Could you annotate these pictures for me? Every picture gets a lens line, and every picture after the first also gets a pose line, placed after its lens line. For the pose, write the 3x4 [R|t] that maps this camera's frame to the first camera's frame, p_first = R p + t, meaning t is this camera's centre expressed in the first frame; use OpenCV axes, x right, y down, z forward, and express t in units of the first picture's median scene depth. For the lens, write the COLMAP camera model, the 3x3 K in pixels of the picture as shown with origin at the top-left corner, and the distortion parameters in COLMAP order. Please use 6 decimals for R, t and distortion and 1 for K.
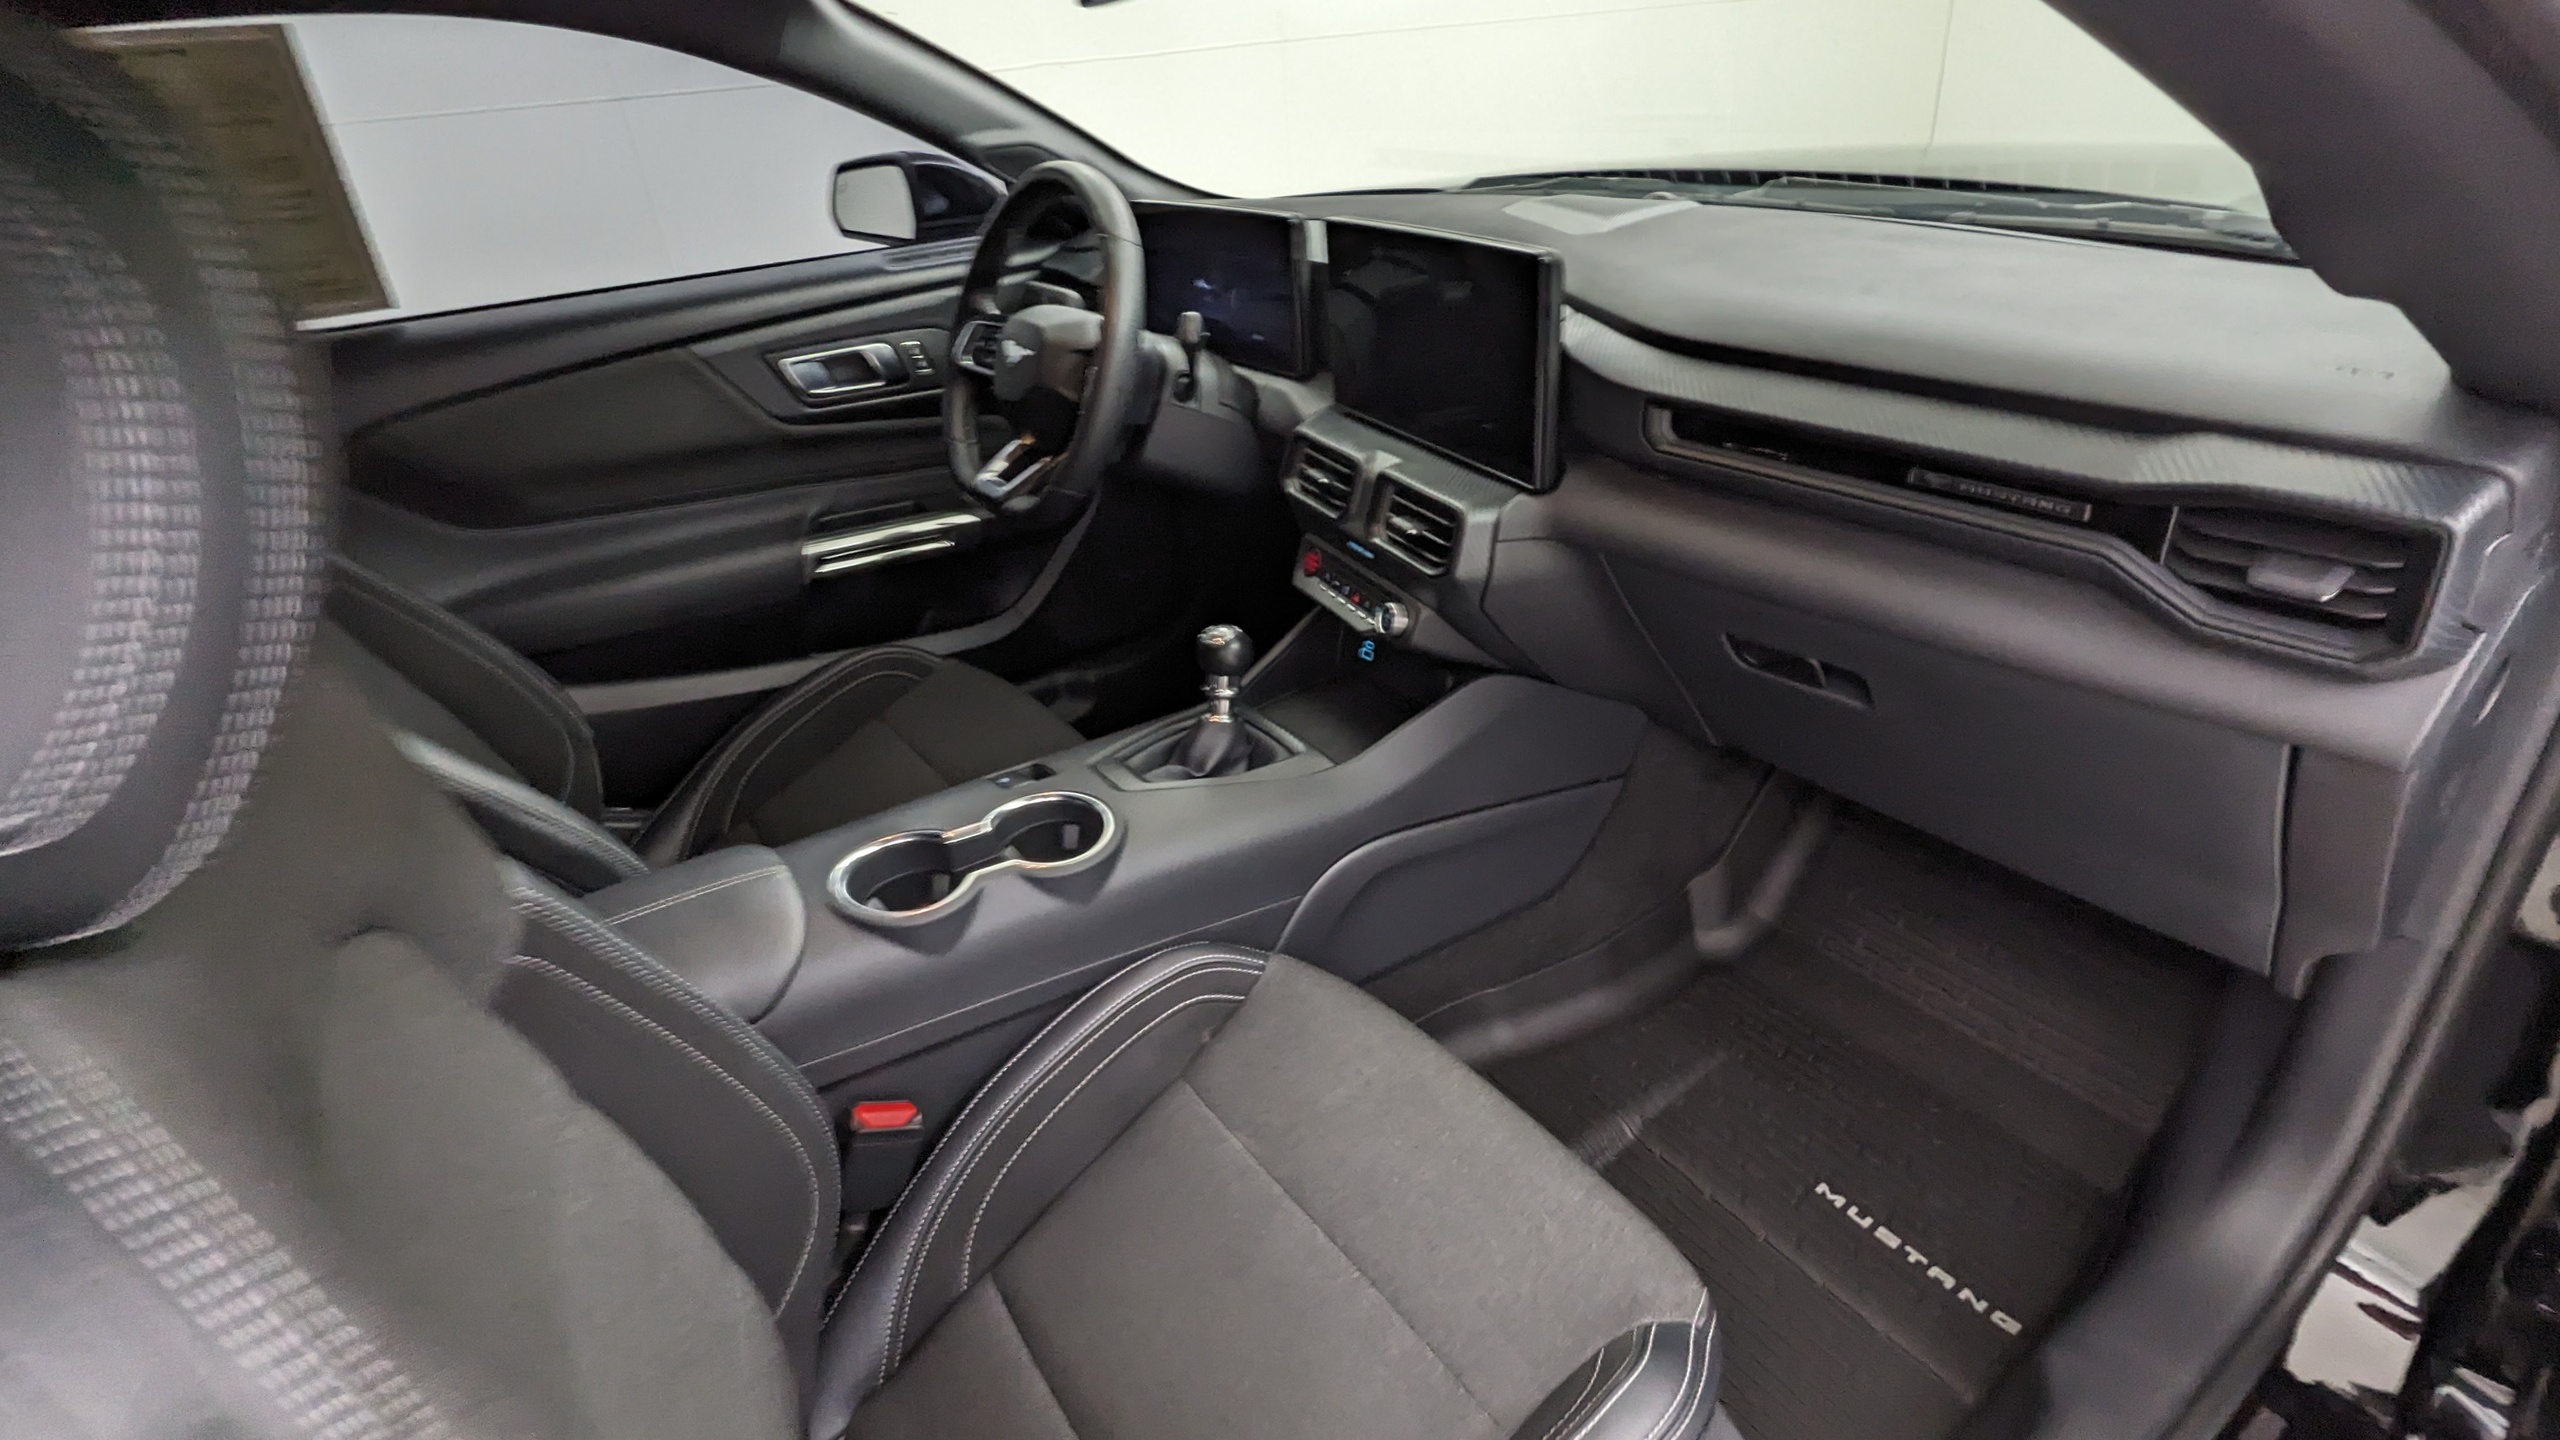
lens RADIAL K [[1217.2, 0, 1274.3], [0, 1217.2, 724.7], [0, 0, 1]] dist [-0.001332, -0.001605]
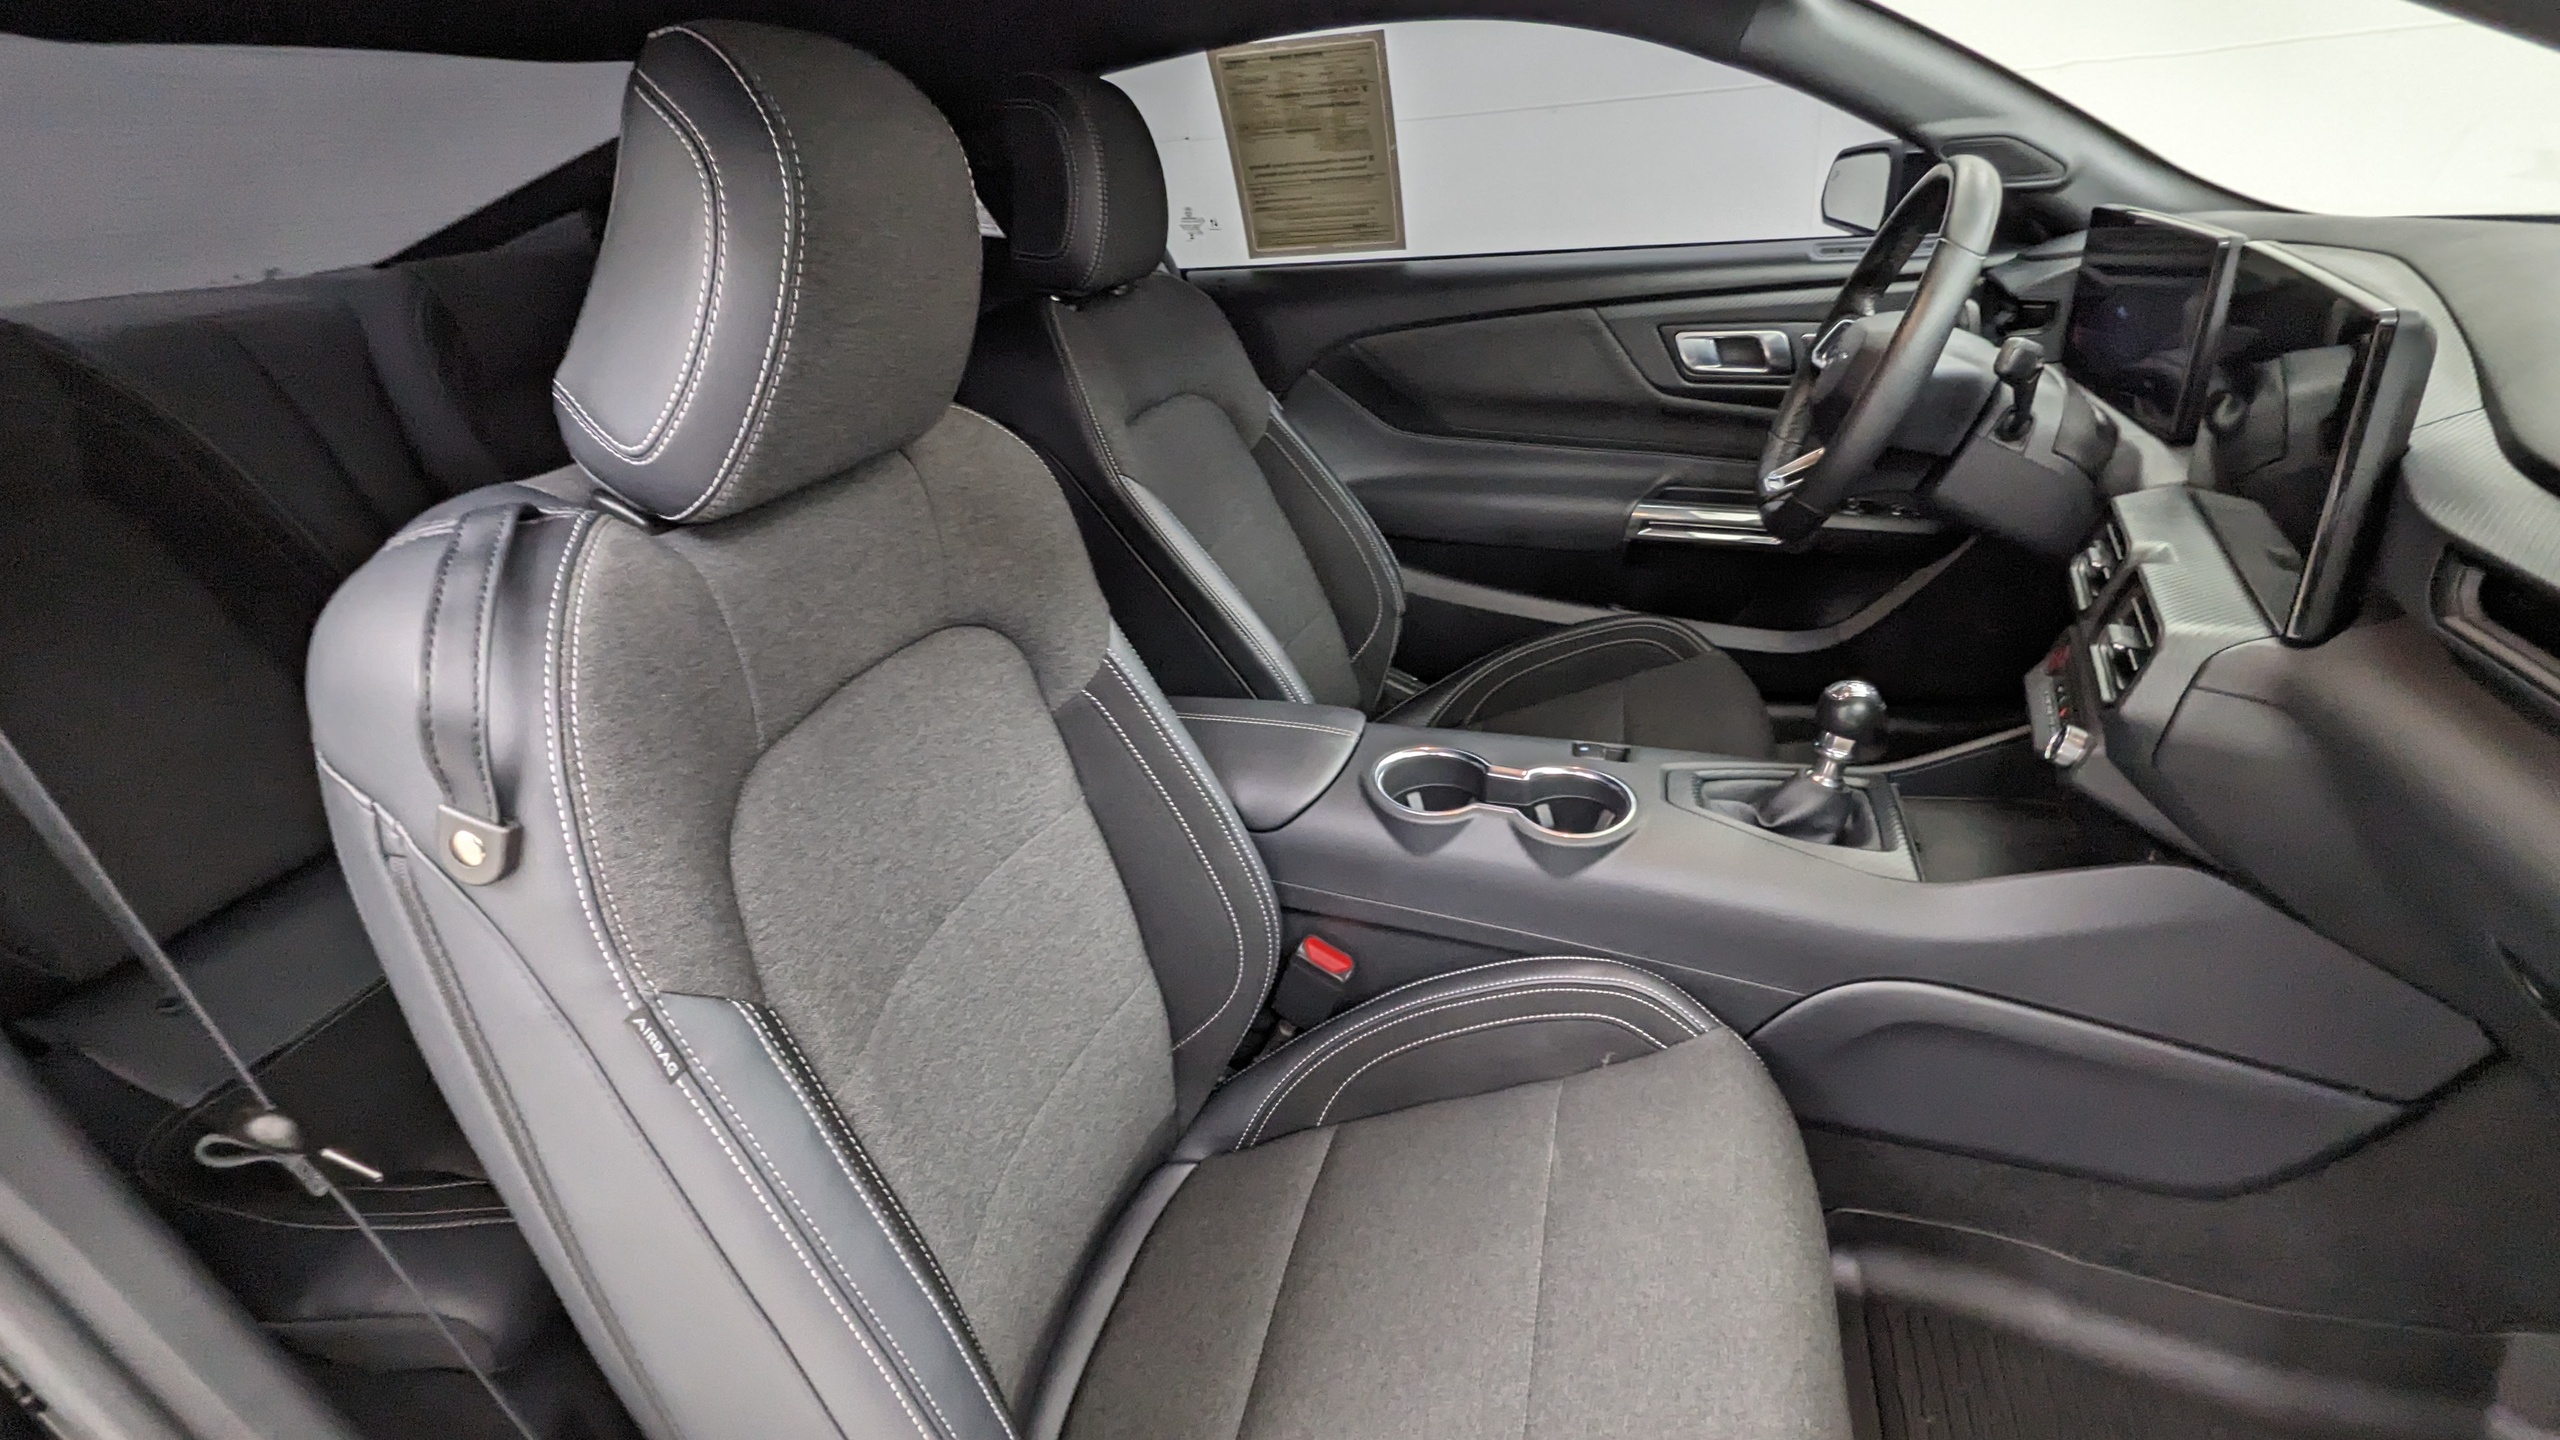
lens RADIAL K [[1217.2, 0, 1277.5], [0, 1217.2, 715.3], [0, 0, 1]] dist [-0.001332, -0.001605]
pose [[0.639073, 0.351636, -0.684060, 0.294494], [-0.346321, 0.925673, 0.152290, -0.046178], [0.686766, 0.139580, 0.713351, 0.074888]]
